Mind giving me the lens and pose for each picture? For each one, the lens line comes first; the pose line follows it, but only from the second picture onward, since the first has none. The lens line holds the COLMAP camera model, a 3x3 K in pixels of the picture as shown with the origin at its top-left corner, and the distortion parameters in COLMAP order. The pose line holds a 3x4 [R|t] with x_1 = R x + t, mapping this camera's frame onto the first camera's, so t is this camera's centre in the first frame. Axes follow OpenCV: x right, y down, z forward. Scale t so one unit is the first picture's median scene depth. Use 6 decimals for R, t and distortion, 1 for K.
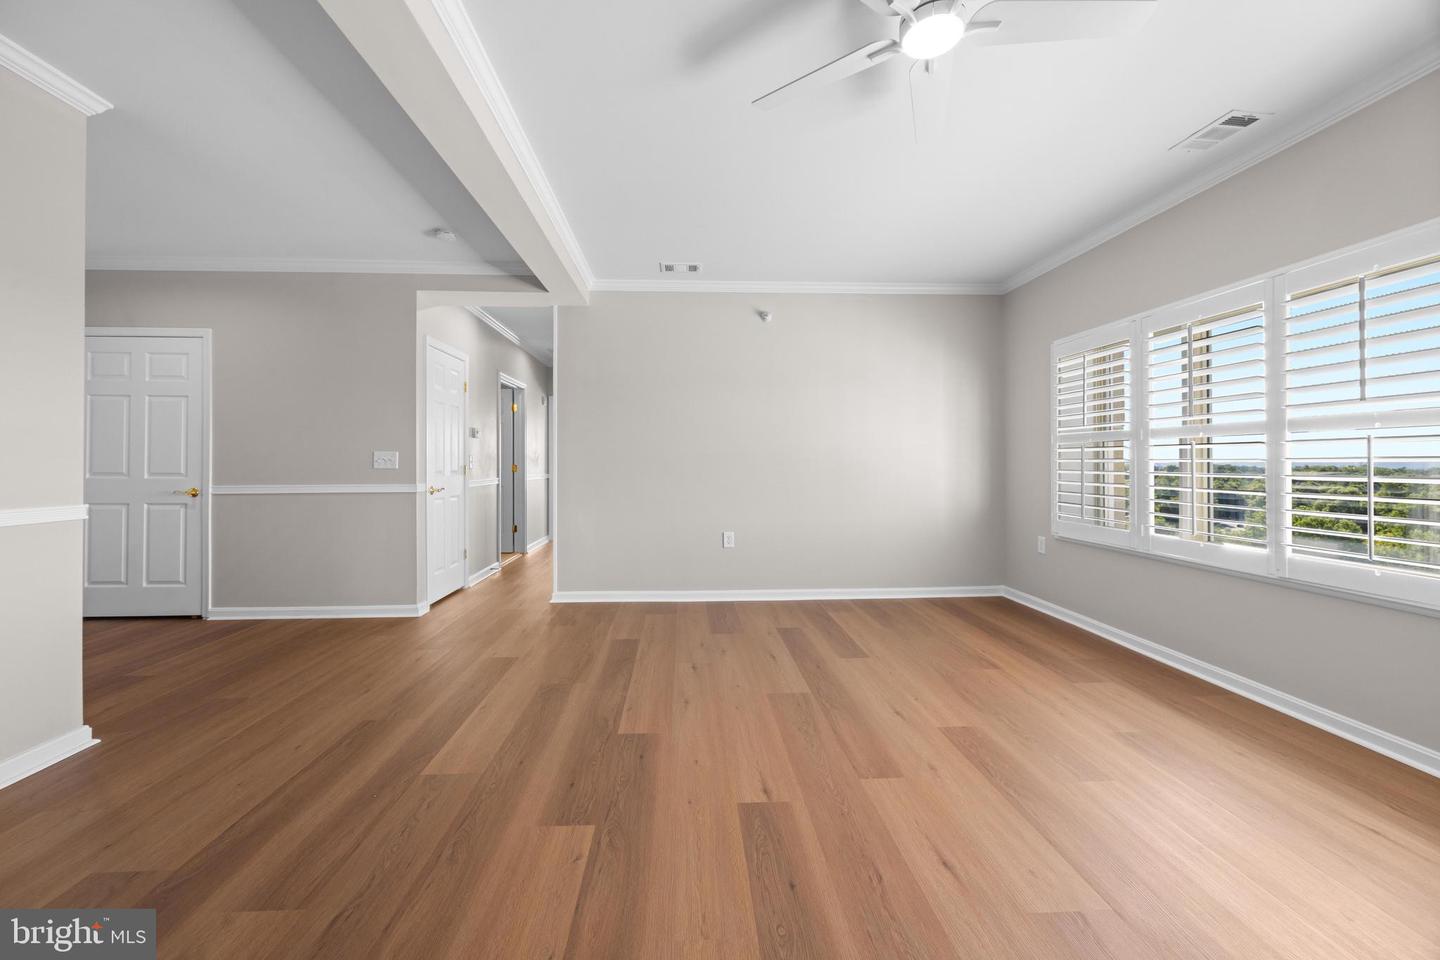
lens RADIAL K [[559.6, 0, 717.2], [0, 559.6, 445.9], [0, 0, 1]] dist [-0.001174, 0.000088]
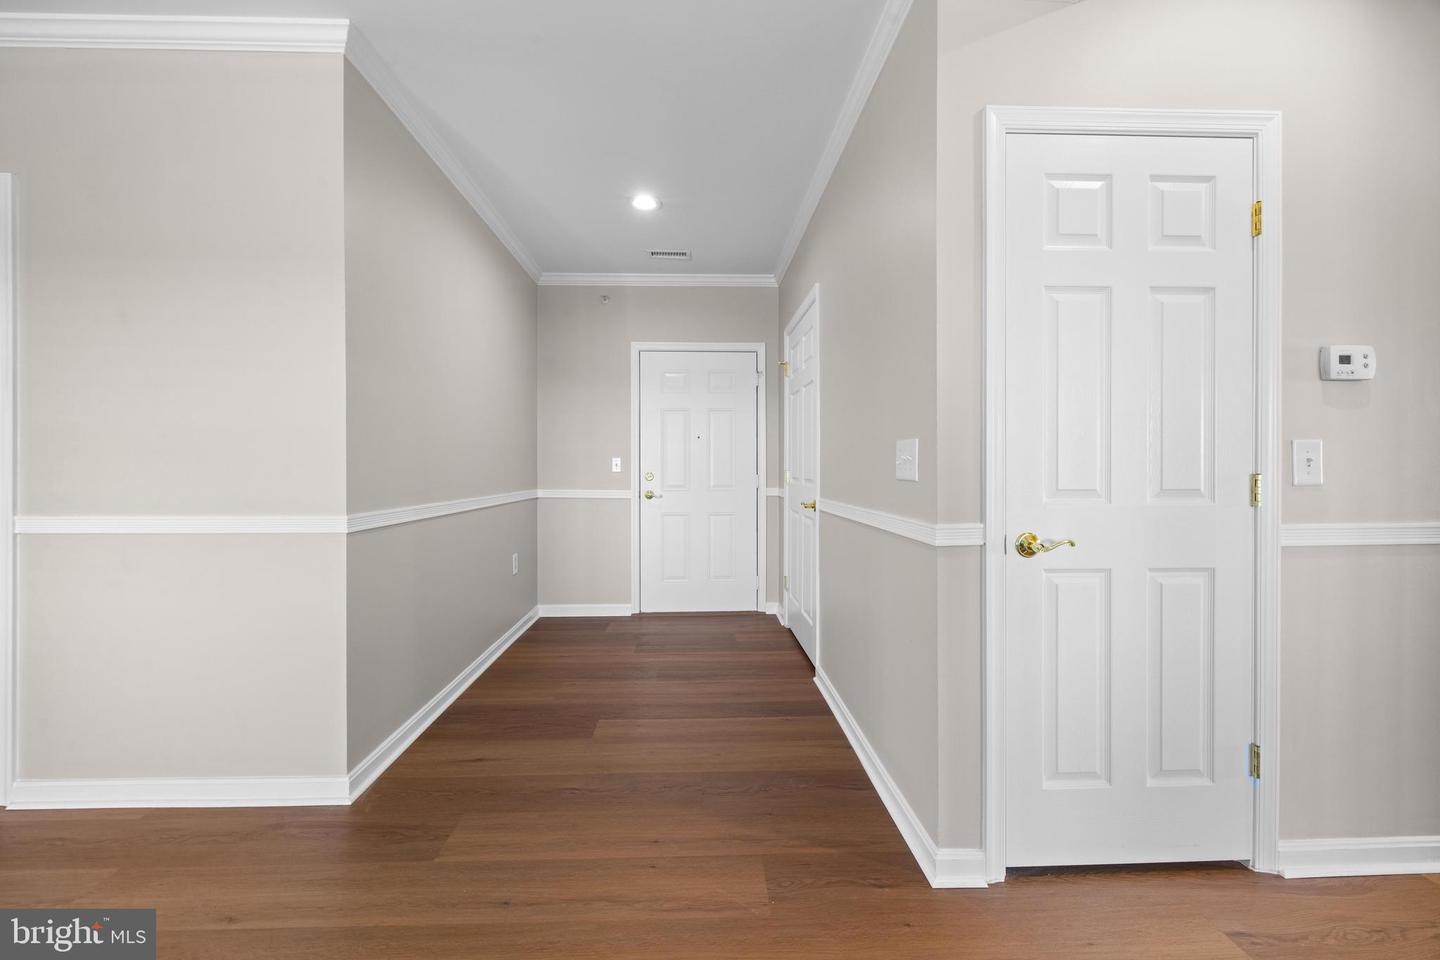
lens RADIAL K [[552.9, 0, 721.4], [0, 552.9, 477.2], [0, 0, 1]] dist [-0.002125, -0.000170]
pose [[-0.020070, 0.011963, -0.999727, -0.141654], [0.026859, 0.999574, 0.011422, 0.024295], [0.999438, -0.026622, -0.020383, 0.721465]]
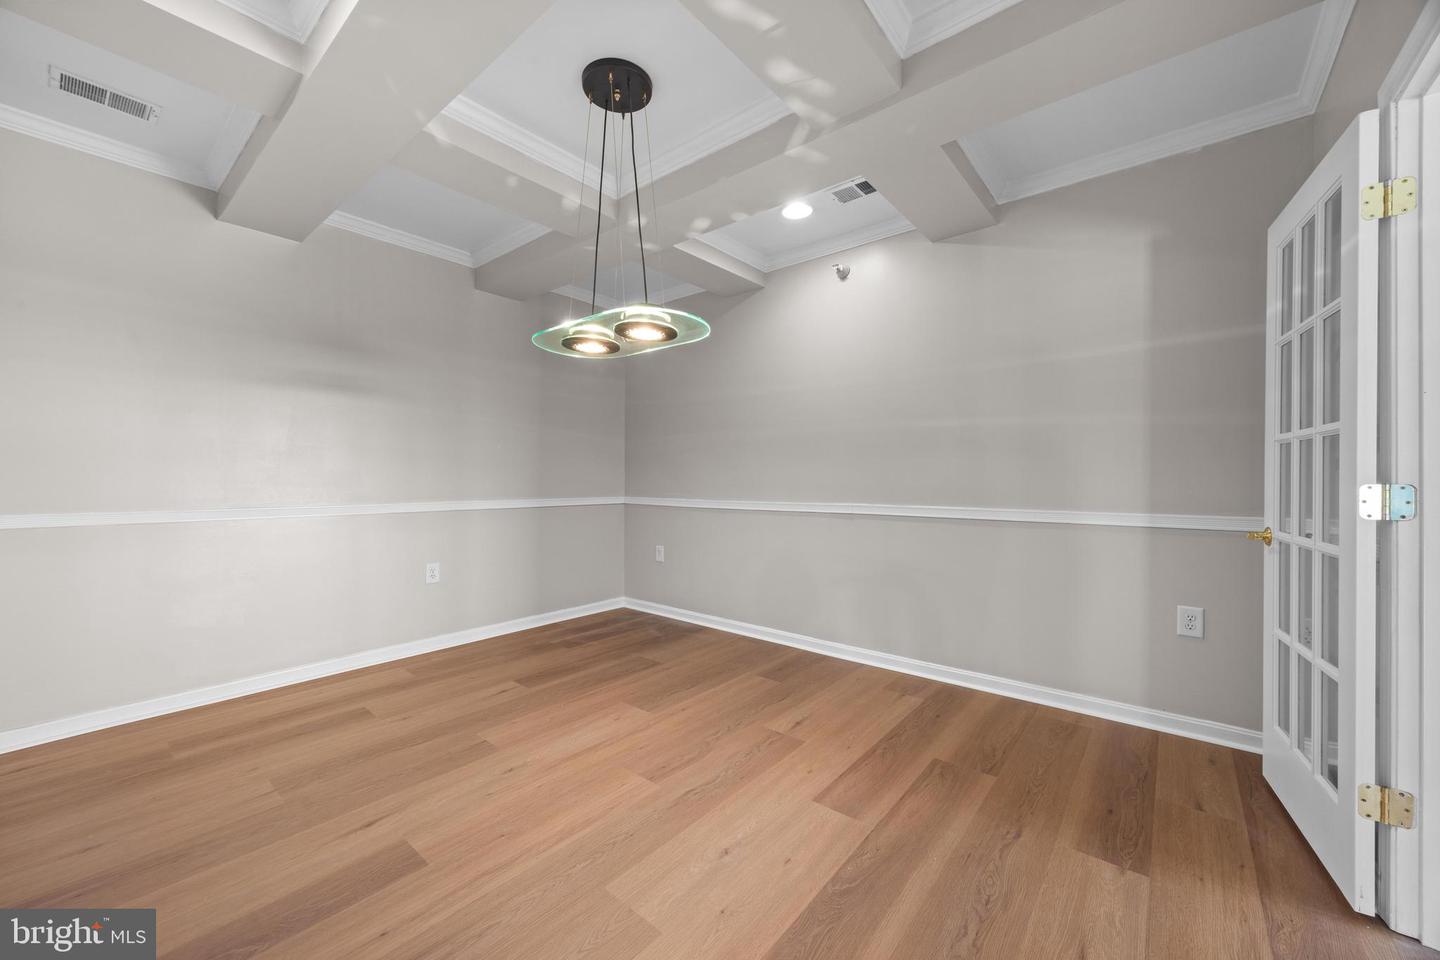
lens RADIAL K [[552.9, 0, 721.4], [0, 552.9, 477.2], [0, 0, 1]] dist [-0.002125, -0.000170]
pose [[0.739239, 0.019668, -0.673155, -0.140375], [0.006088, 0.999337, 0.035885, 0.023683], [0.673415, -0.030626, 0.738630, 0.693884]]
